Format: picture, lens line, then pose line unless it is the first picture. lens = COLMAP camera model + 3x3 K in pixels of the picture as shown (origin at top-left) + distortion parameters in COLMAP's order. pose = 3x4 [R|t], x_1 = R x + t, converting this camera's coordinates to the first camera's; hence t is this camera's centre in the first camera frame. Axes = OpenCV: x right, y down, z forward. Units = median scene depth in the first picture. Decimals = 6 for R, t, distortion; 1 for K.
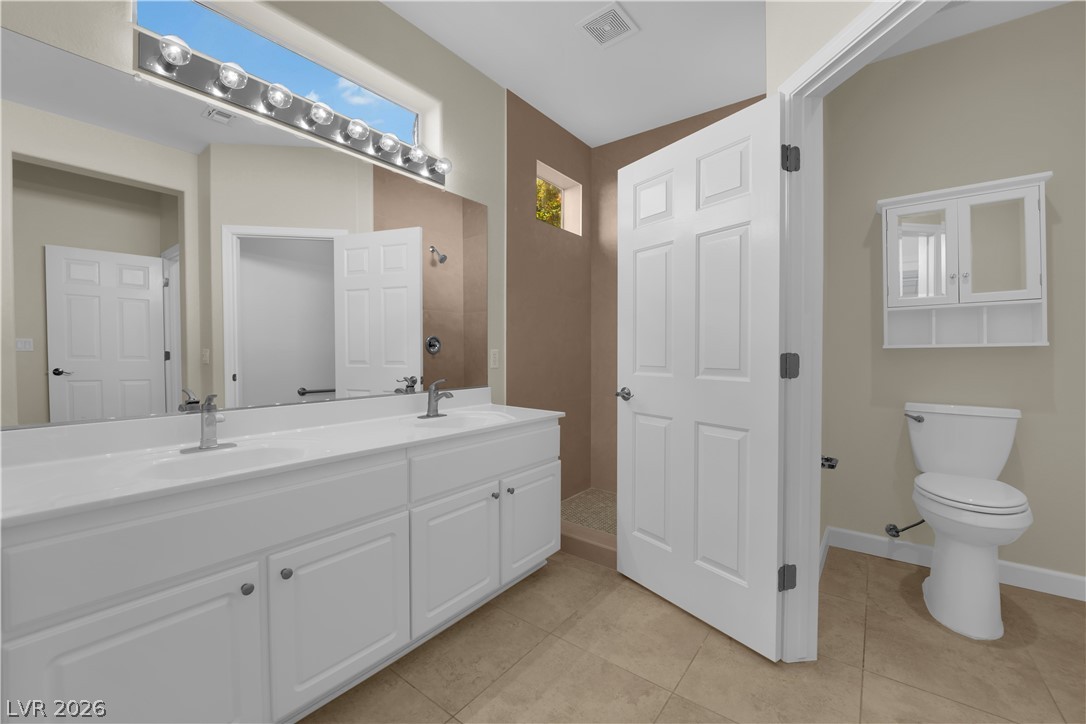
lens RADIAL K [[429.9, 0, 543.1], [0, 429.9, 359.2], [0, 0, 1]] dist [-0.013698, -0.001896]
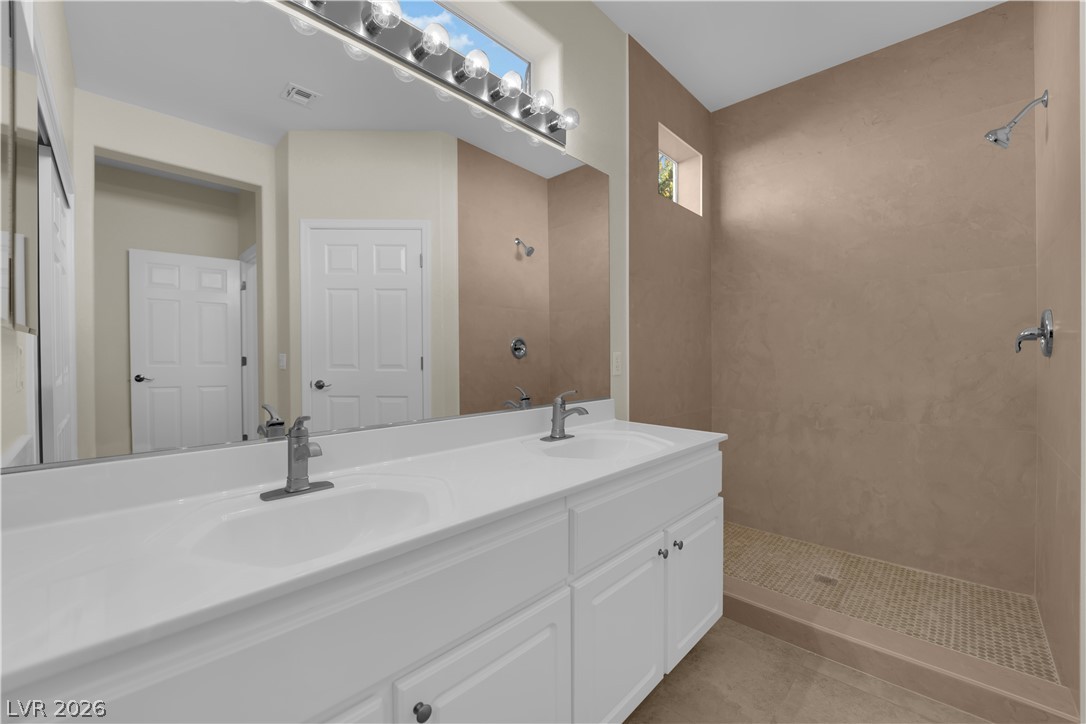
lens RADIAL K [[429.9, 0, 543.3], [0, 429.9, 358.6], [0, 0, 1]] dist [-0.013698, -0.001896]
pose [[0.993679, -0.004196, -0.112184, -0.164629], [0.002877, 0.999925, -0.011914, -0.001101], [0.112225, 0.011516, 0.993616, 0.185308]]
